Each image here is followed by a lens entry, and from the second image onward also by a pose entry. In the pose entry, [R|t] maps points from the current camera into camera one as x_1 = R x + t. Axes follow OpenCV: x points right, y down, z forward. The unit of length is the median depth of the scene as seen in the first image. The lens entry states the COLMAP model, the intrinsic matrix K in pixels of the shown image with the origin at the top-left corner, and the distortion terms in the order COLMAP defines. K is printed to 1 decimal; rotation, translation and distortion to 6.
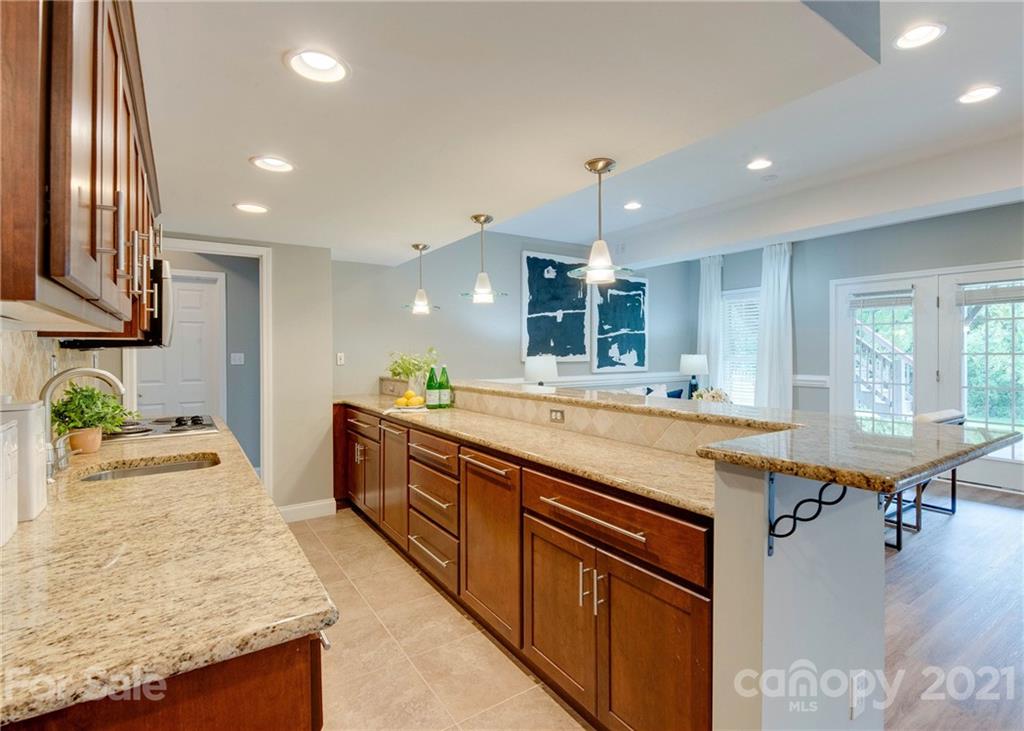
lens RADIAL K [[496.4, 0, 514.1], [0, 496.4, 350.0], [0, 0, 1]] dist [0.000524, -0.000201]
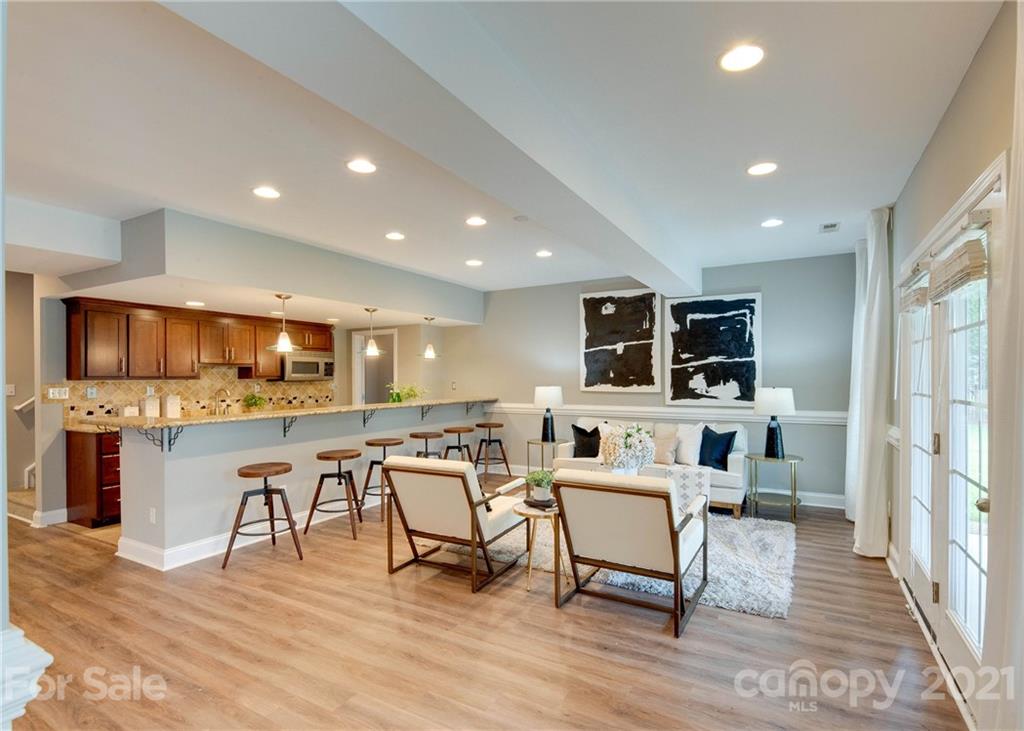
lens RADIAL K [[494.7, 0, 522.4], [0, 494.7, 377.5], [0, 0, 1]] dist [0.003298, 0.000328]
pose [[0.471119, 0.006782, -0.882044, 0.908770], [0.005045, 0.999933, 0.010383, -0.018251], [0.882055, -0.009342, 0.471053, 0.320745]]
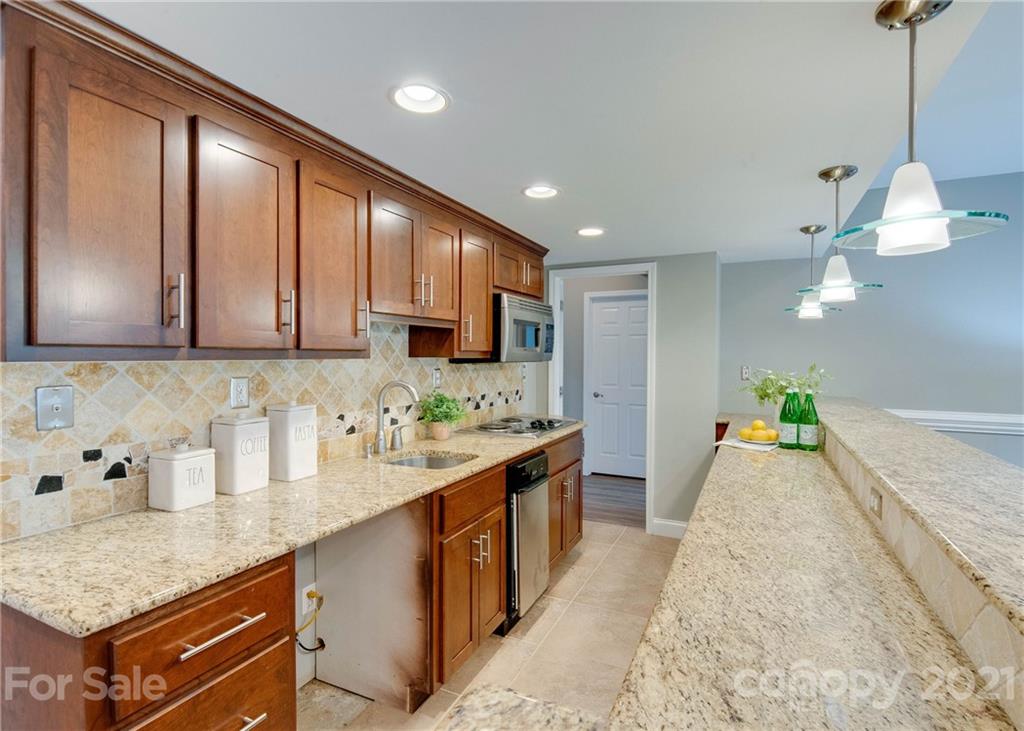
lens RADIAL K [[484.3, 0, 512.1], [0, 484.3, 360.8], [0, 0, 1]] dist [-0.000058, -0.000379]
pose [[0.519914, 0.017717, -0.854035, 0.119483], [-0.002784, 0.999815, 0.019047, -0.012686], [0.854214, -0.007525, 0.519867, 0.136039]]
